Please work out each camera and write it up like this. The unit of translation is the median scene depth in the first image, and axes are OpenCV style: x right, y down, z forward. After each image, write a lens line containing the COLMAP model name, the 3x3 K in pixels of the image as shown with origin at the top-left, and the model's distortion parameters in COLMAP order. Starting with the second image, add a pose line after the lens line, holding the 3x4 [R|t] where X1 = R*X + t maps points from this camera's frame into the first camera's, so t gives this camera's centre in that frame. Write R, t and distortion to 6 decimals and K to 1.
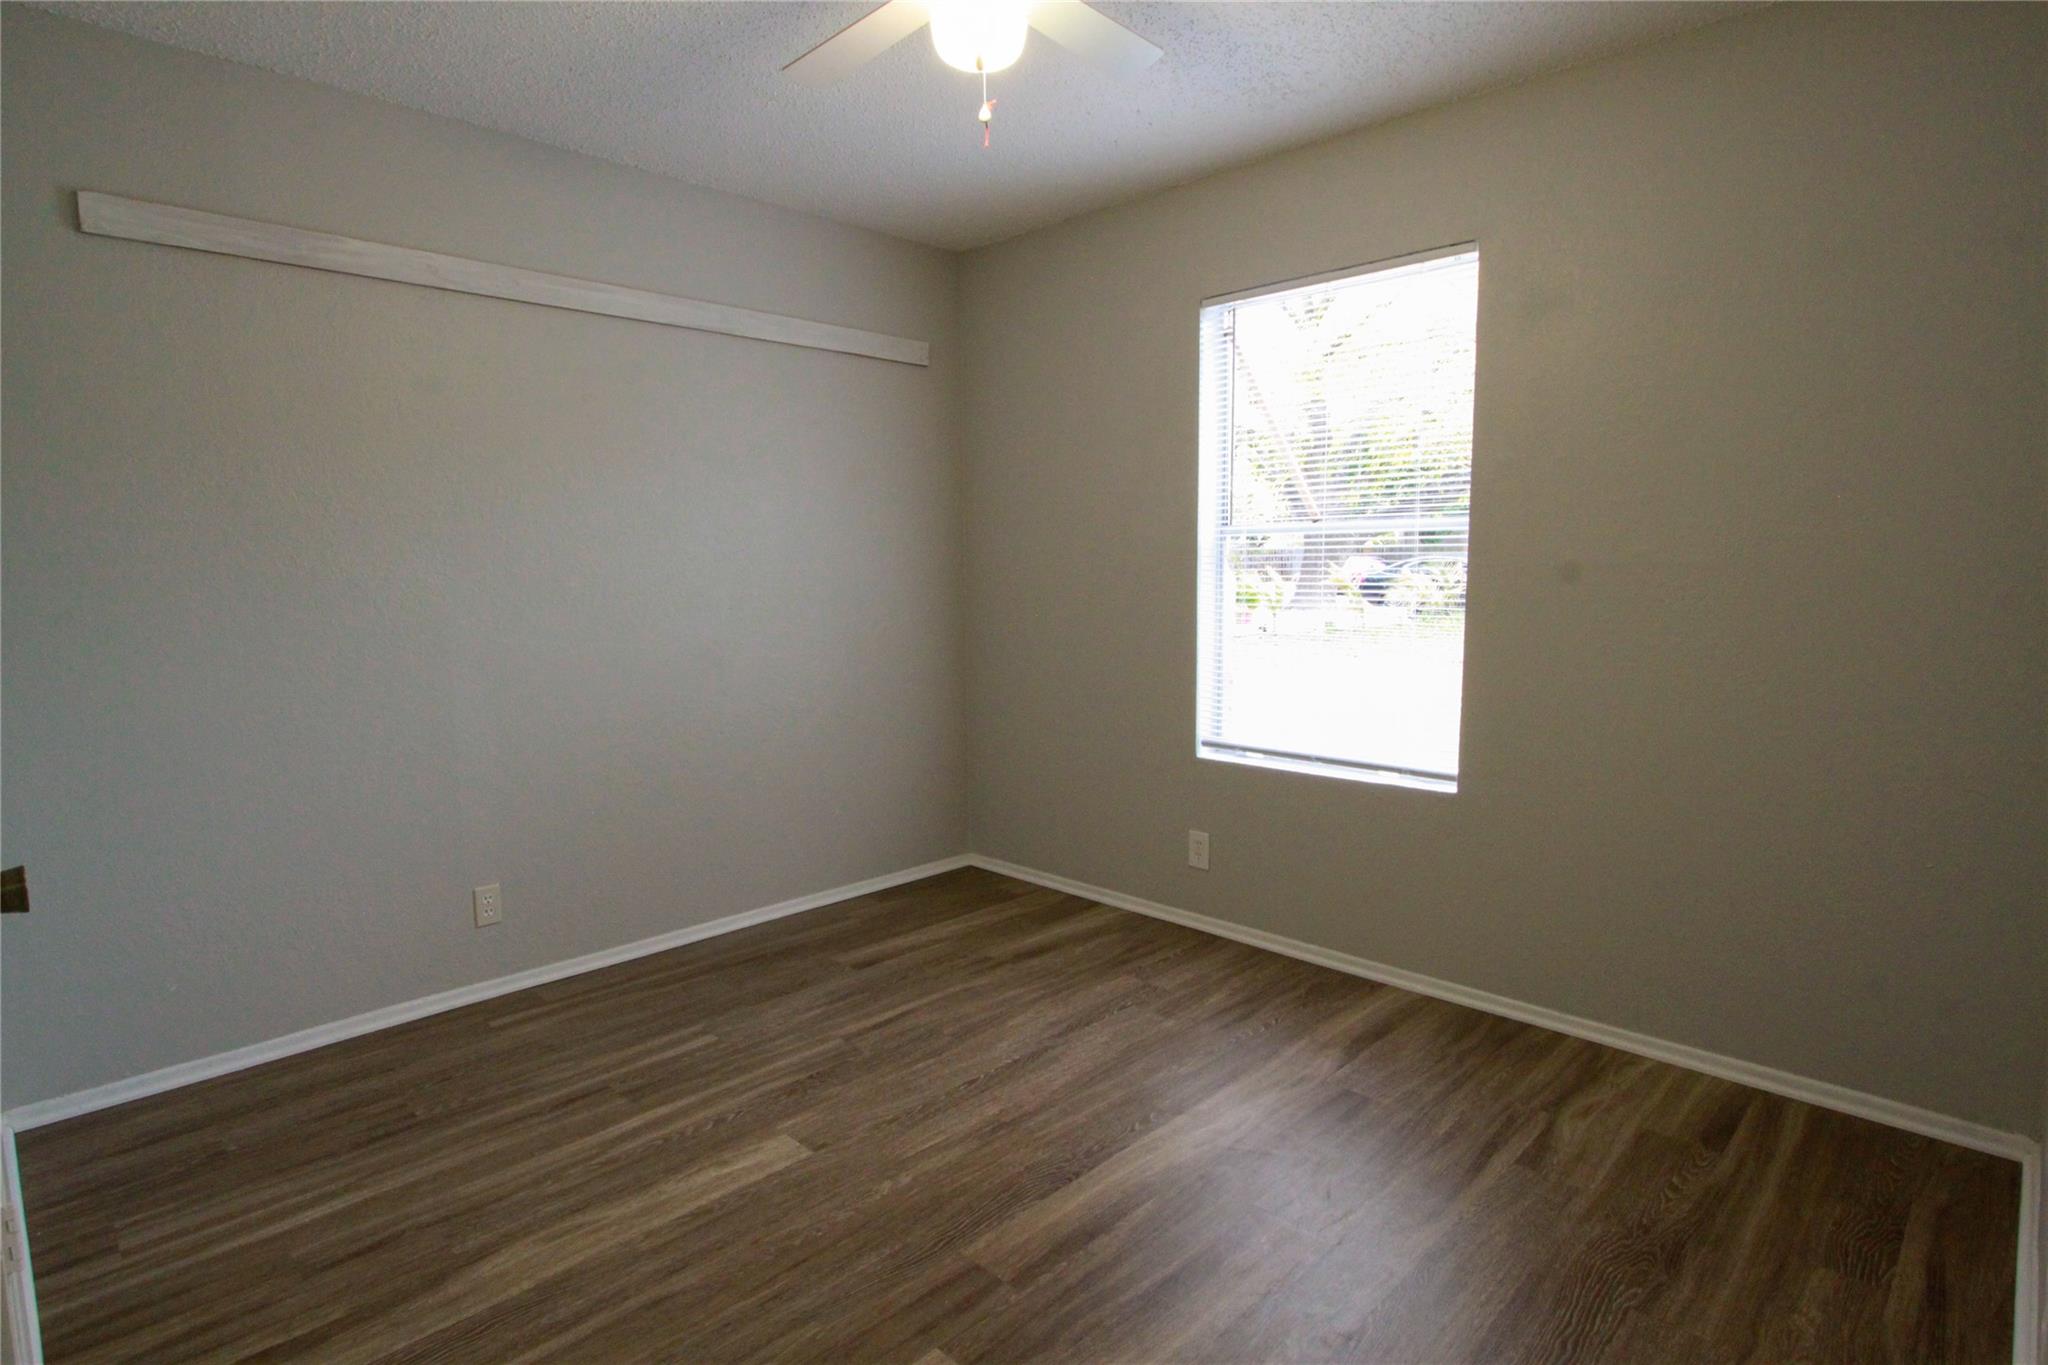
lens RADIAL K [[1055.6, 0, 1024.0], [0, 1055.6, 682.5], [0, 0, 1]] dist [-0.017871, 0.000853]
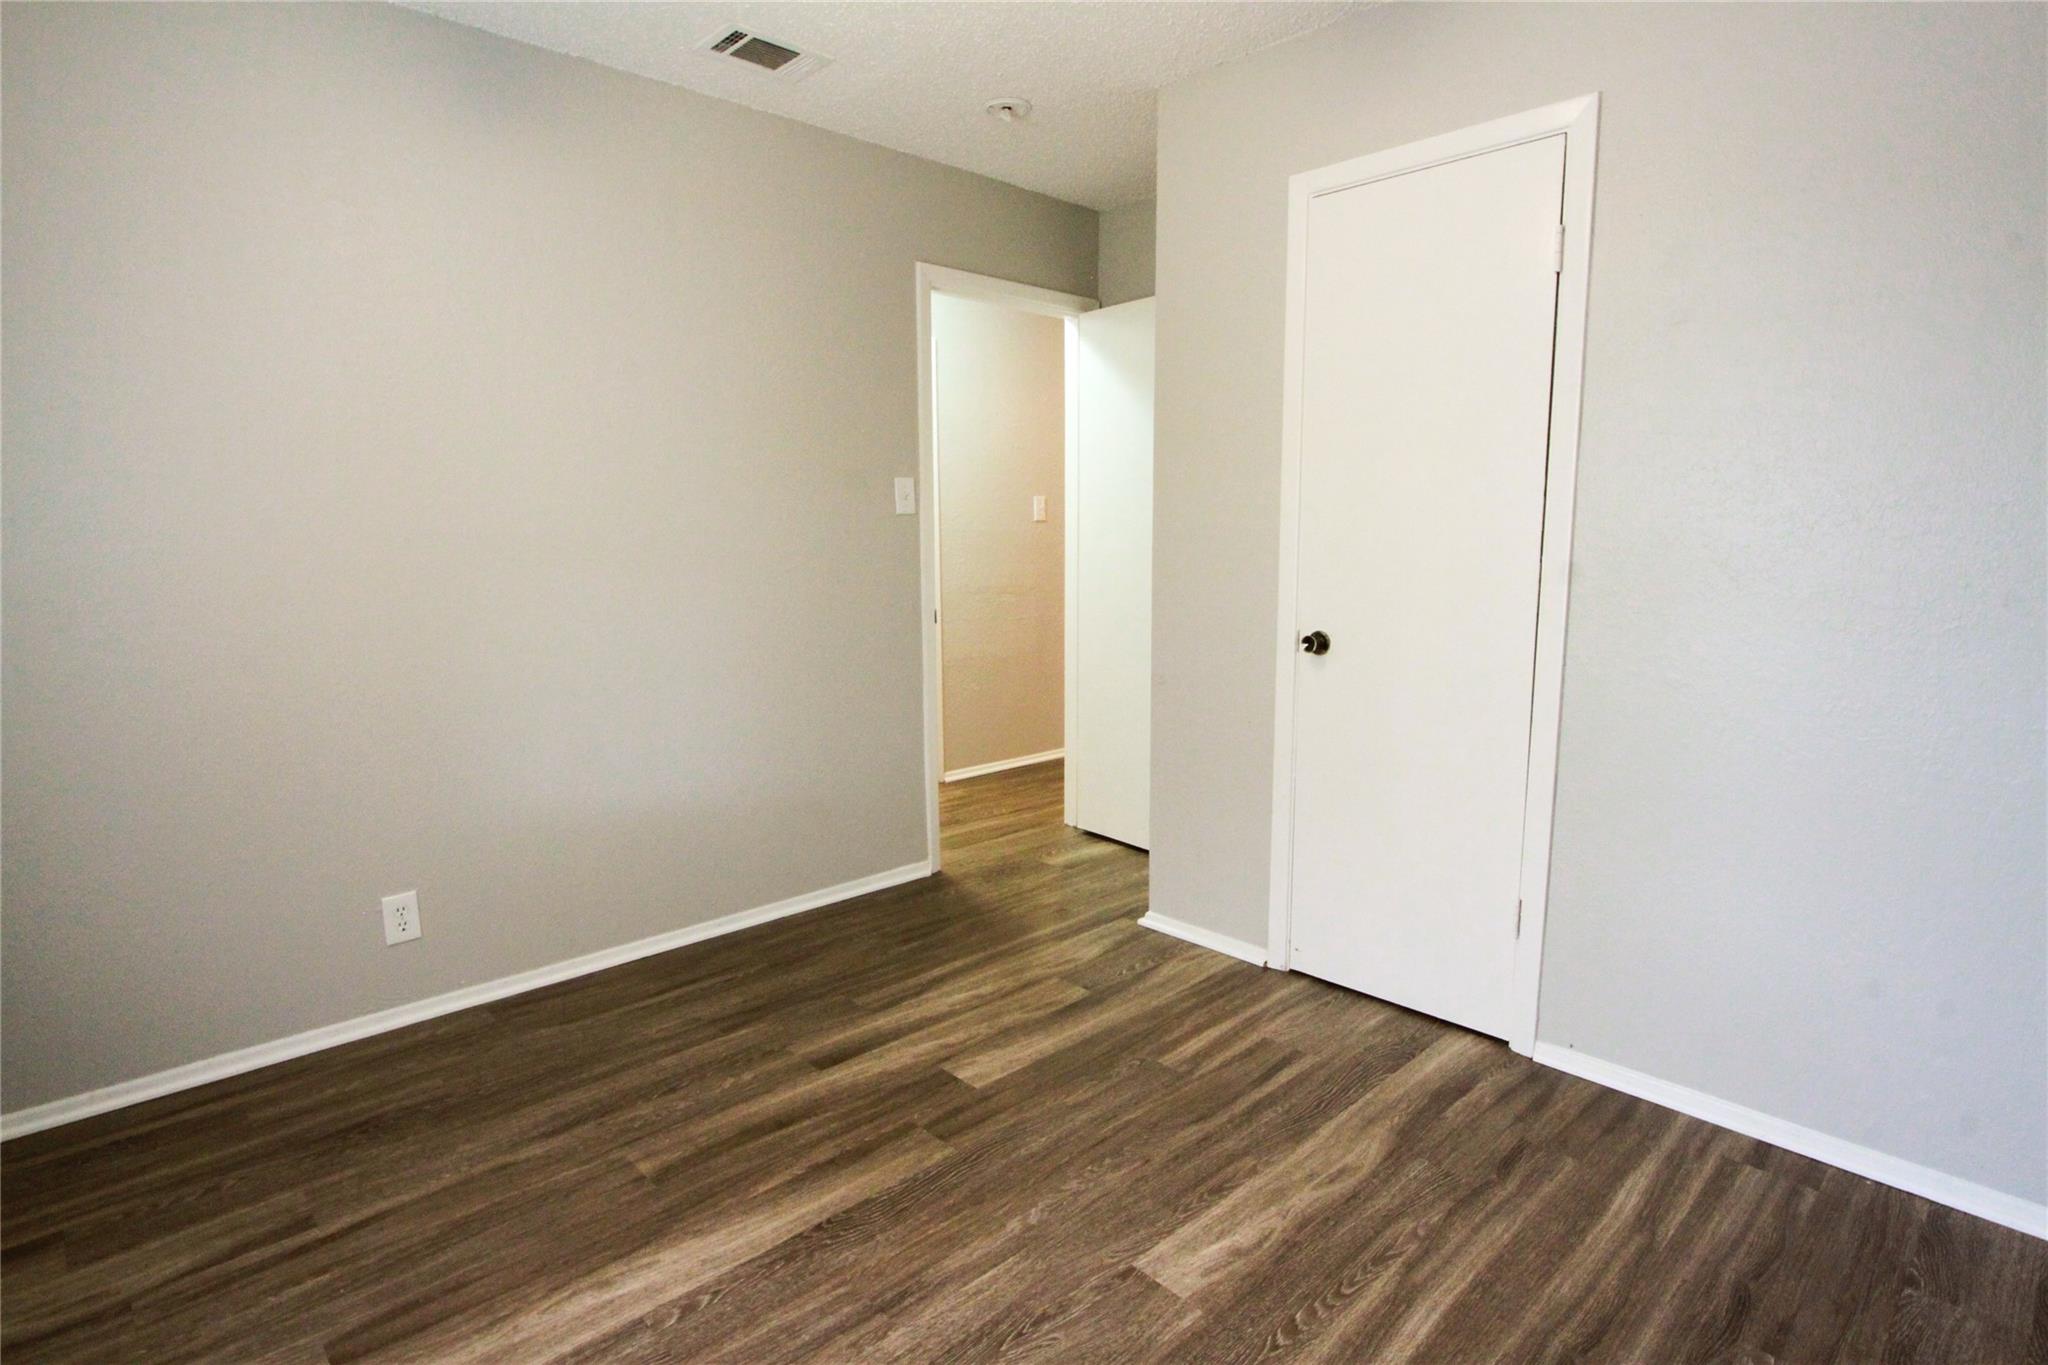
lens RADIAL K [[1055.6, 0, 1024.0], [0, 1055.6, 682.5], [0, 0, 1]] dist [-0.017871, 0.000853]
pose [[-0.999270, 0.006948, 0.037569, -0.160412], [0.015996, 0.969081, 0.246225, -0.189183], [-0.034697, 0.246646, -0.968484, 1.768202]]
